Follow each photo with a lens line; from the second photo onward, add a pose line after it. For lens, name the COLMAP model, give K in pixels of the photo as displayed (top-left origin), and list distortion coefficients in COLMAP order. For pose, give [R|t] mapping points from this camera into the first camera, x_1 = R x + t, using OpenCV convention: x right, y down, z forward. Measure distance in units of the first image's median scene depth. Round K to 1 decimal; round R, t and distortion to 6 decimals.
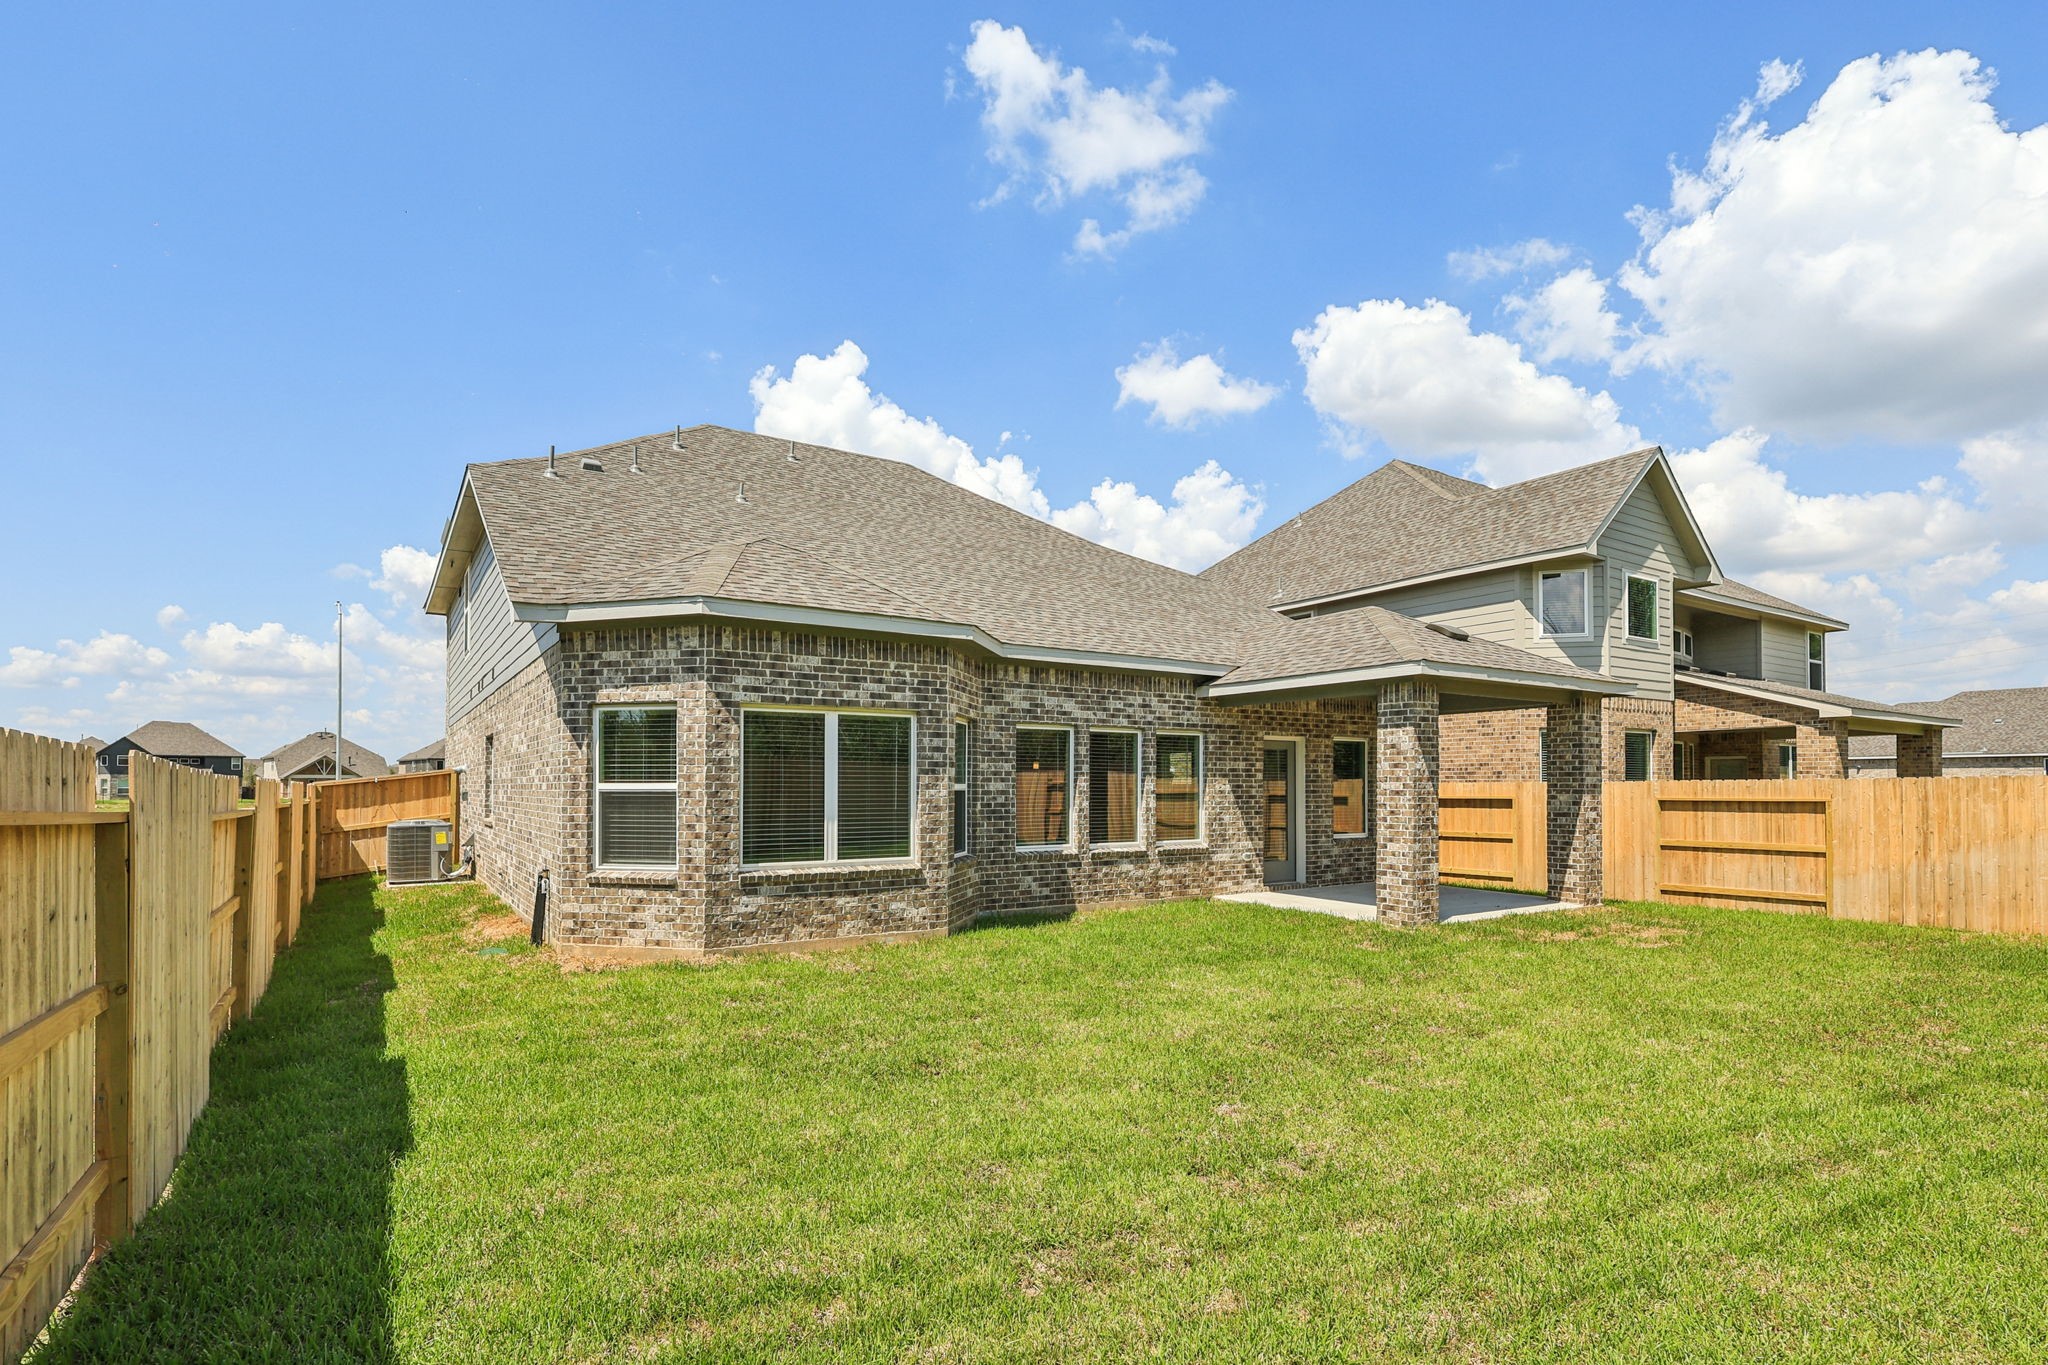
lens RADIAL K [[981.1, 0, 1022.8], [0, 981.1, 780.6], [0, 0, 1]] dist [0.000697, 0.000060]
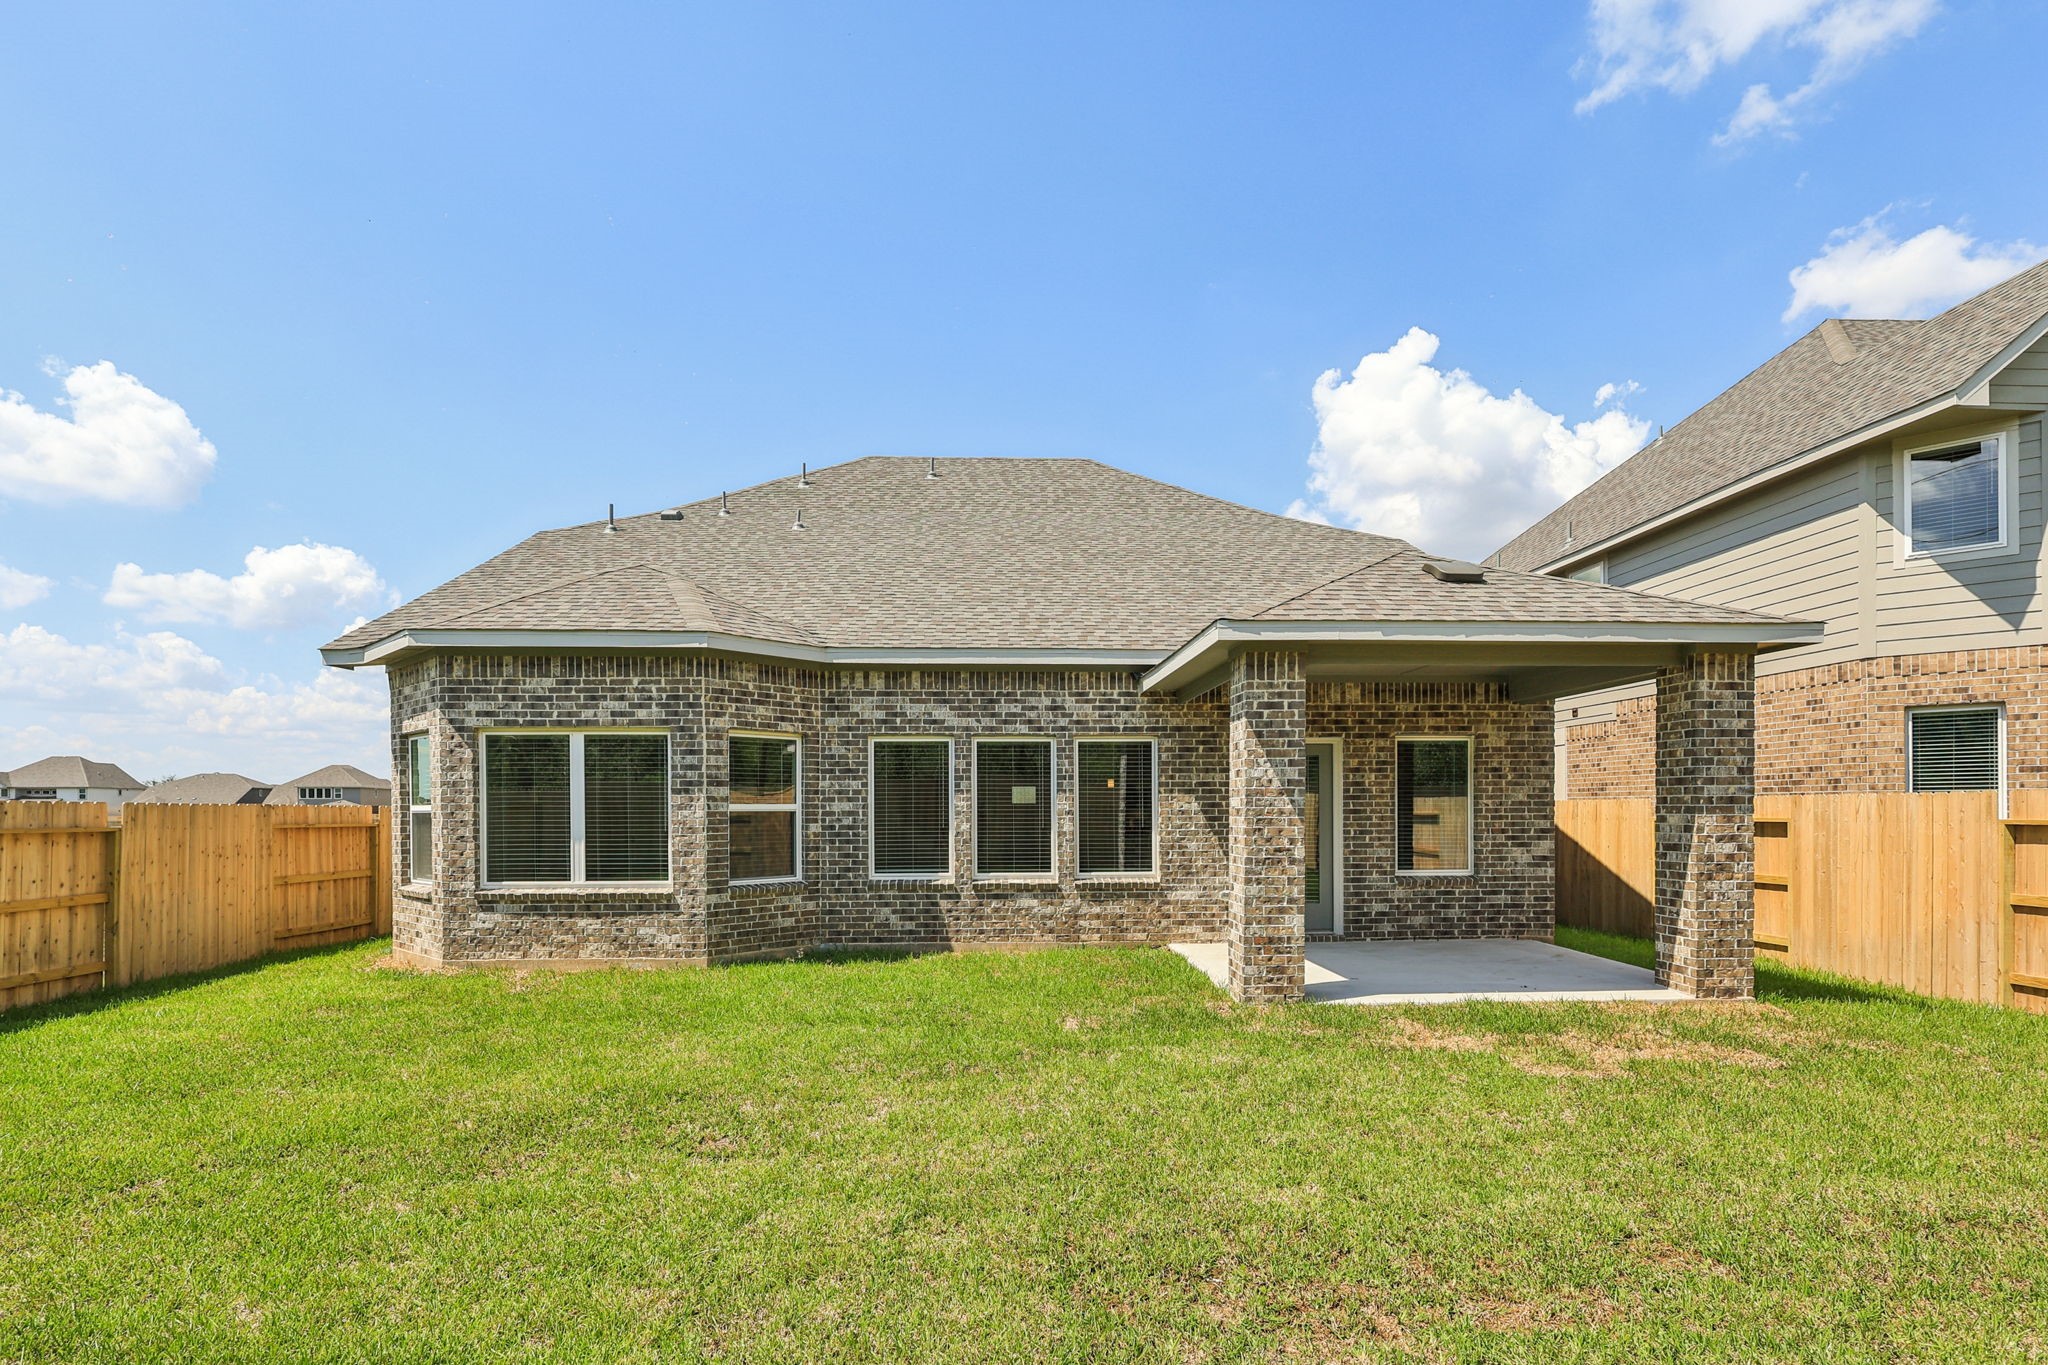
lens RADIAL K [[995.3, 0, 1025.1], [0, 995.3, 824.0], [0, 0, 1]] dist [-0.000512, 0.000310]
pose [[0.864019, 0.002442, -0.503453, 0.664929], [0.007732, 0.999806, 0.018121, 0.007547], [0.503399, -0.019549, 0.863833, 0.334010]]
